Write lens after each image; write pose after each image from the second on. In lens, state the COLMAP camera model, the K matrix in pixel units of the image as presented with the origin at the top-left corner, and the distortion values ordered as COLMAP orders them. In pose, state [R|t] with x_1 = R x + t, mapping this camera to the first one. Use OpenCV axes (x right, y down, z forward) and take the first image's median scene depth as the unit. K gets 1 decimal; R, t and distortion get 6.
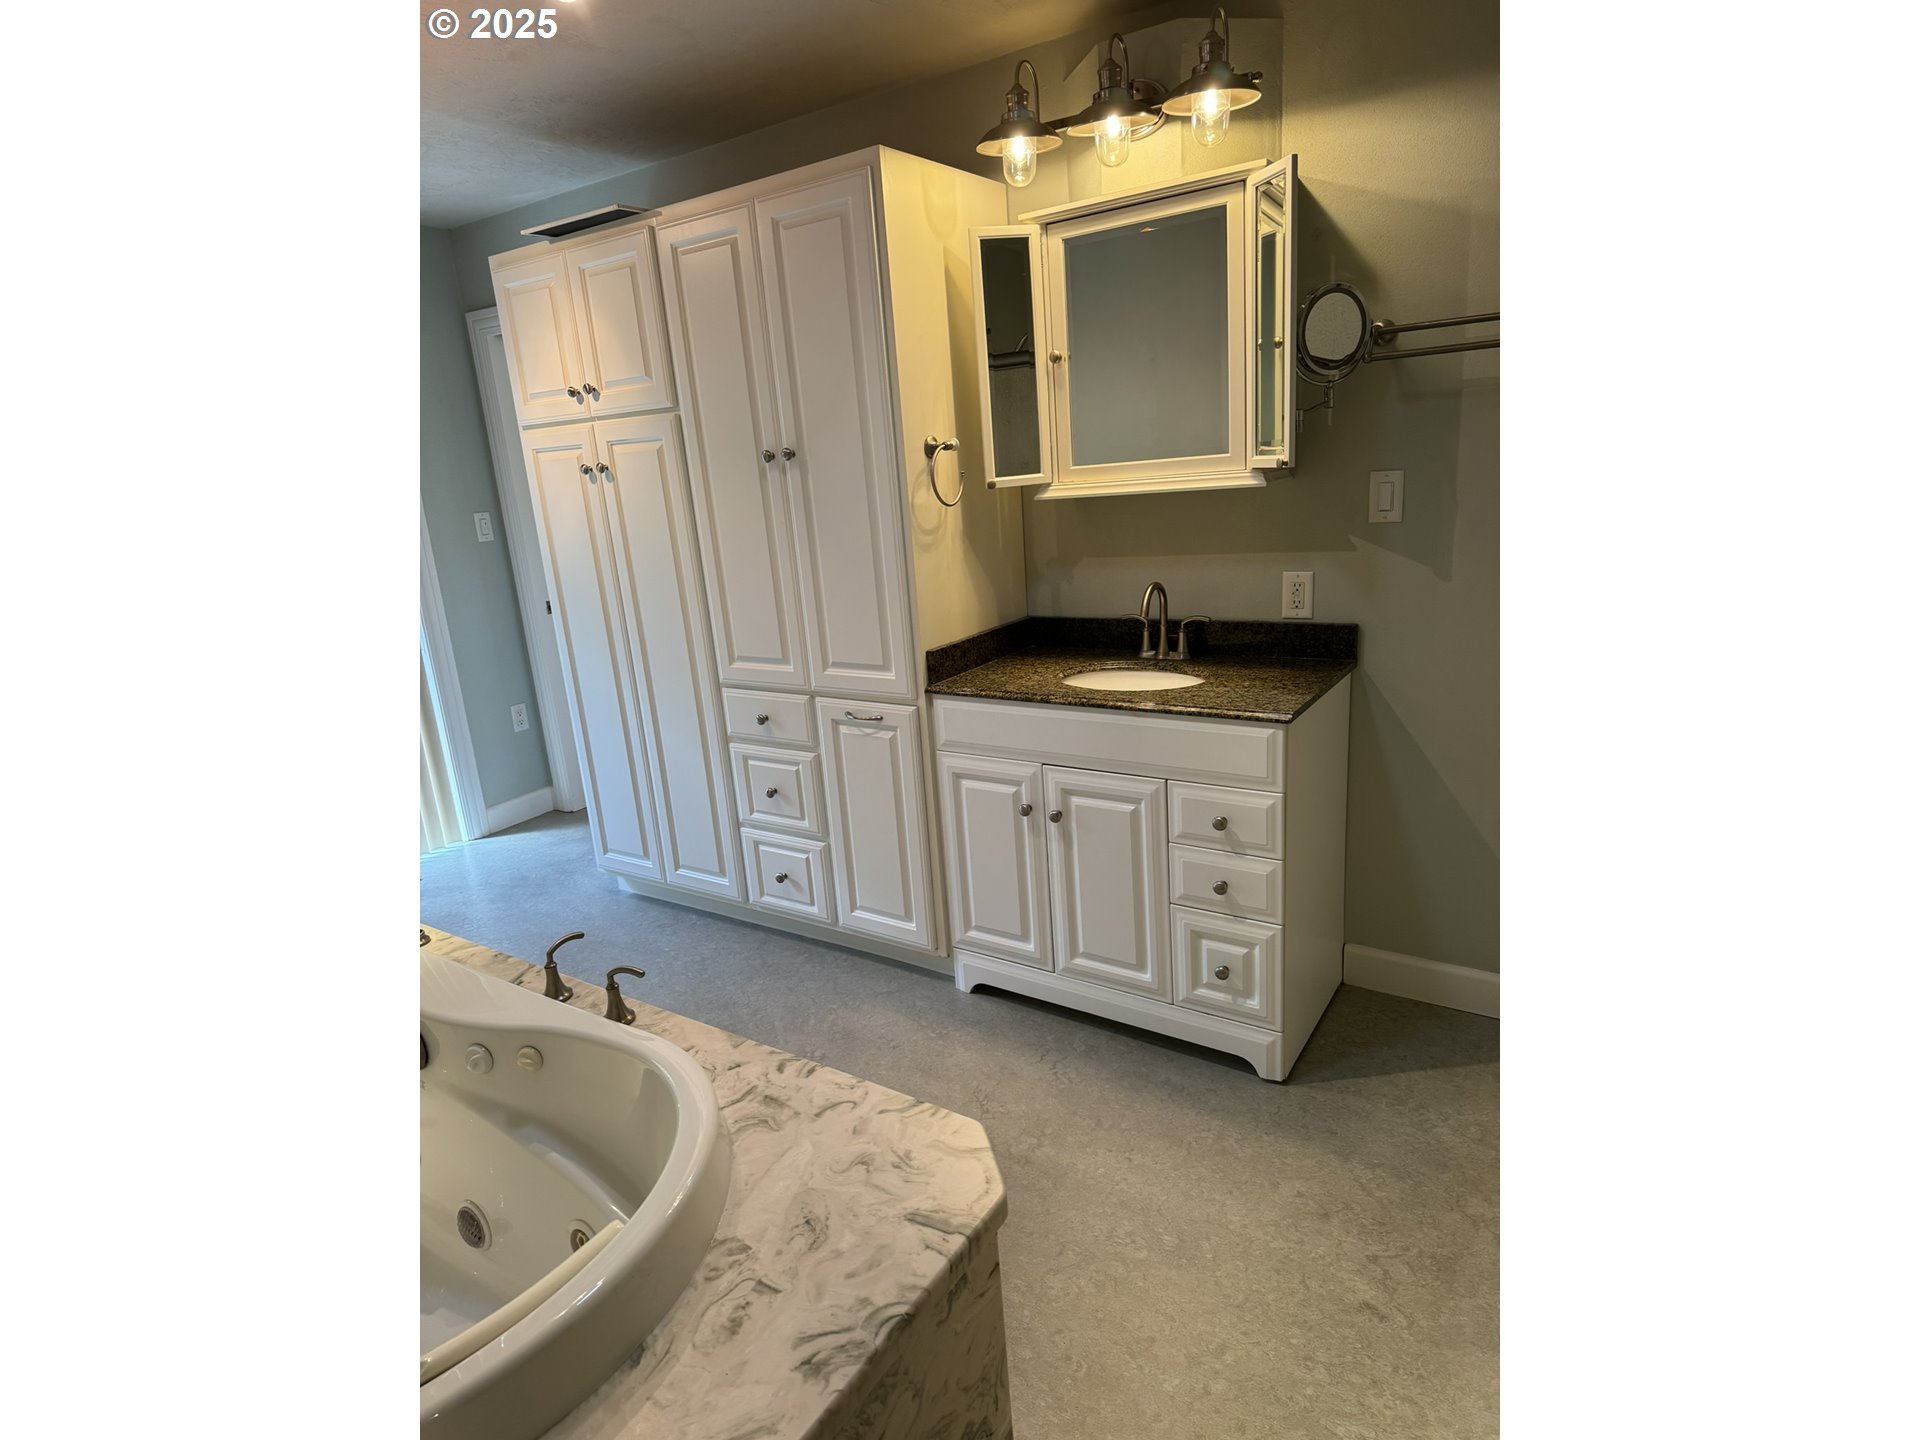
lens RADIAL K [[1002.9, 0, 956.8], [0, 1002.9, 708.9], [0, 0, 1]] dist [0.076284, -0.092710]
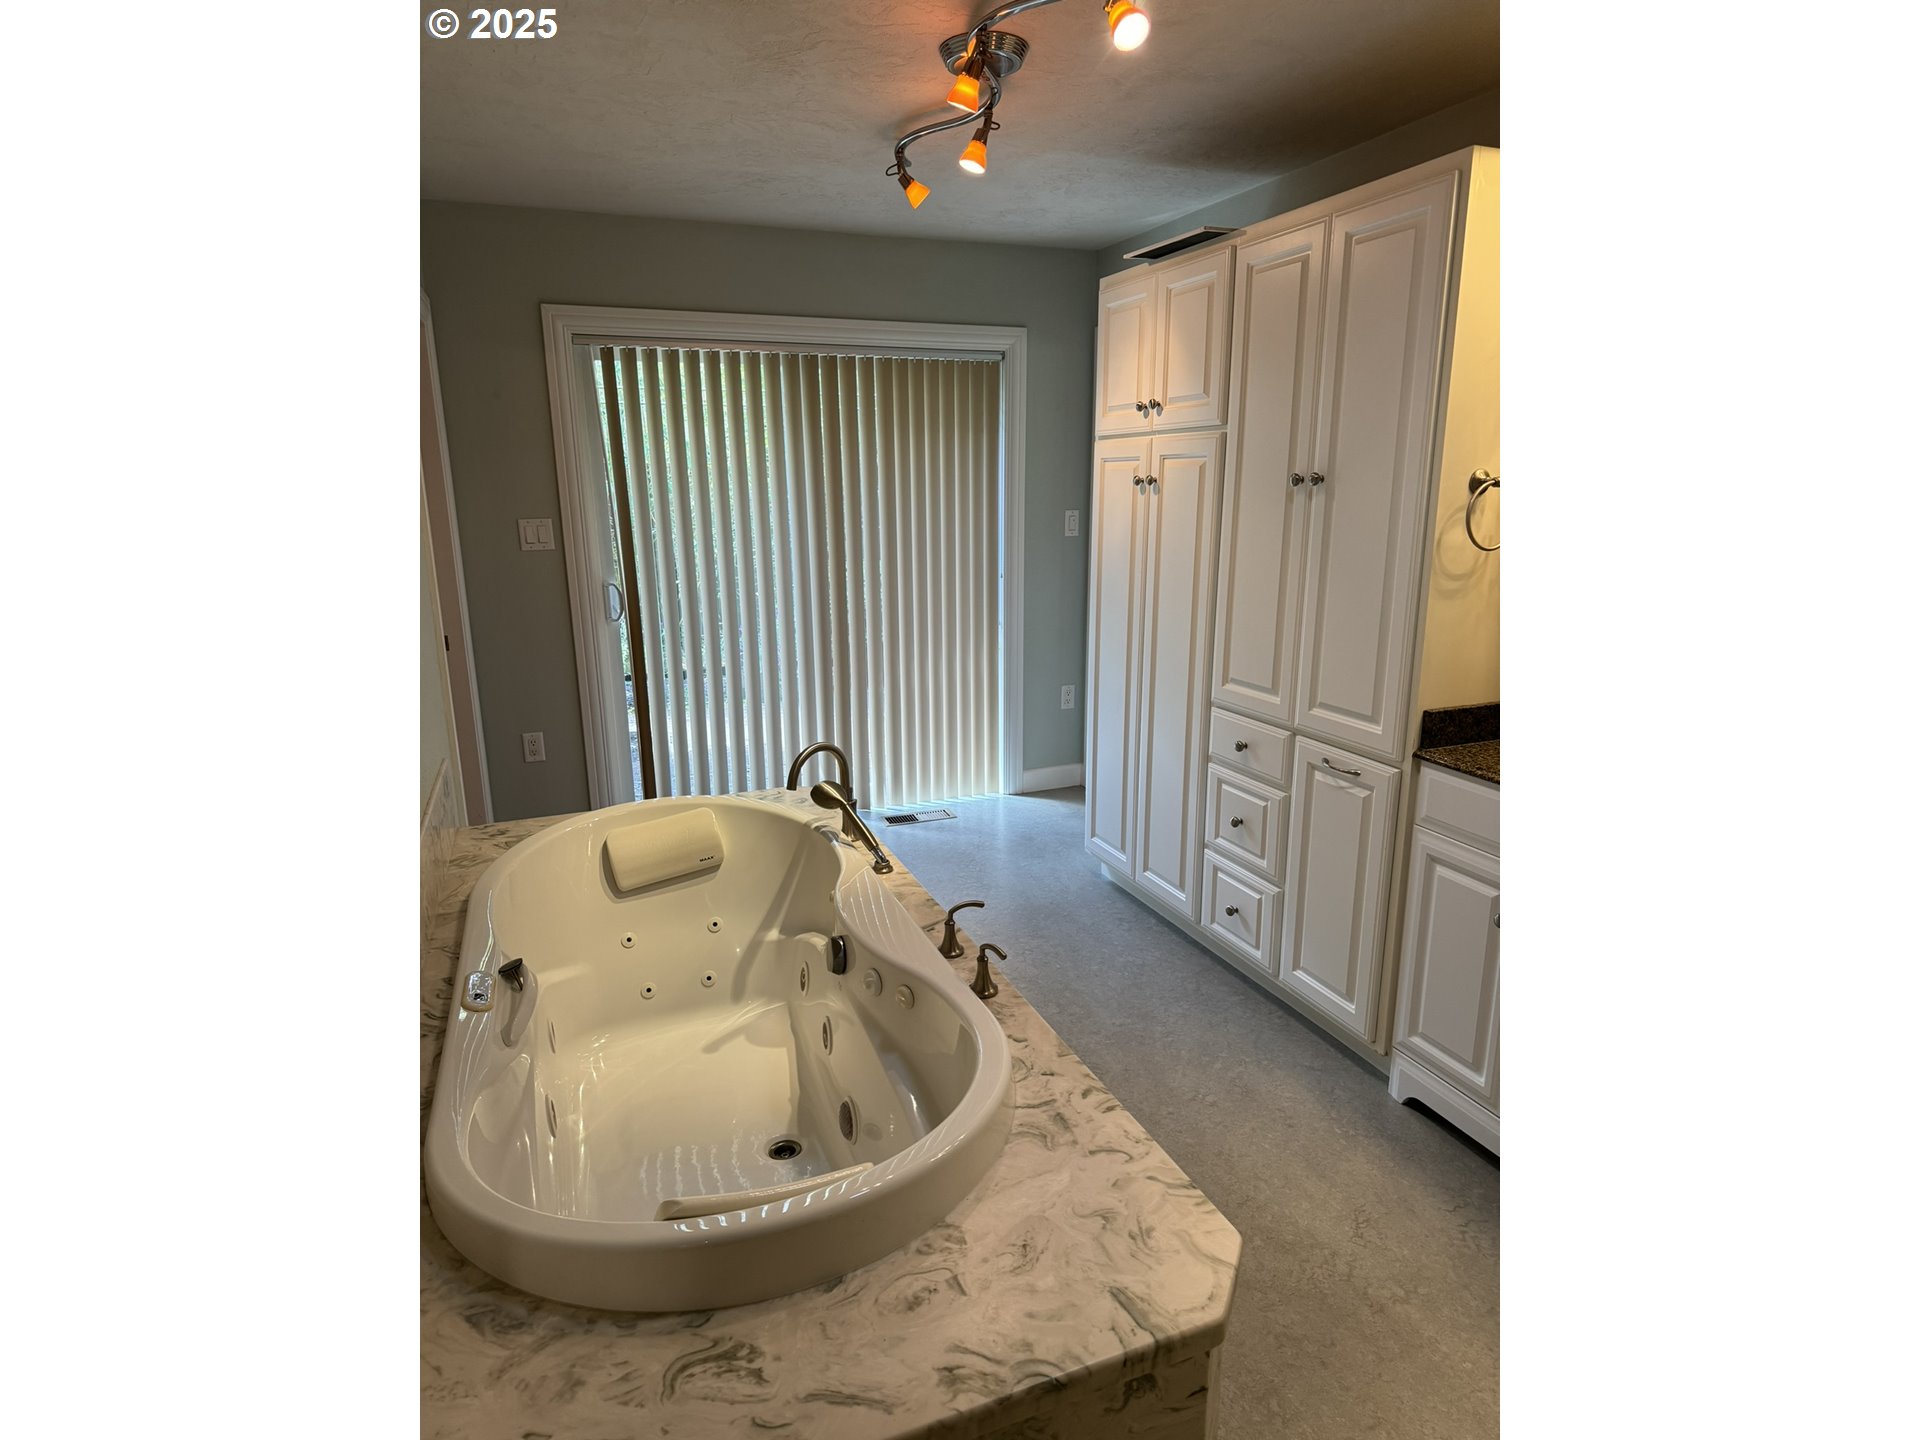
lens RADIAL K [[1002.9, 0, 956.8], [0, 1002.9, 708.9], [0, 0, 1]] dist [0.076284, -0.092710]
pose [[0.821711, 0.190294, -0.537196, 0.105317], [-0.190248, 0.980127, 0.056188, -0.029848], [0.537213, 0.056030, 0.841584, 0.031611]]
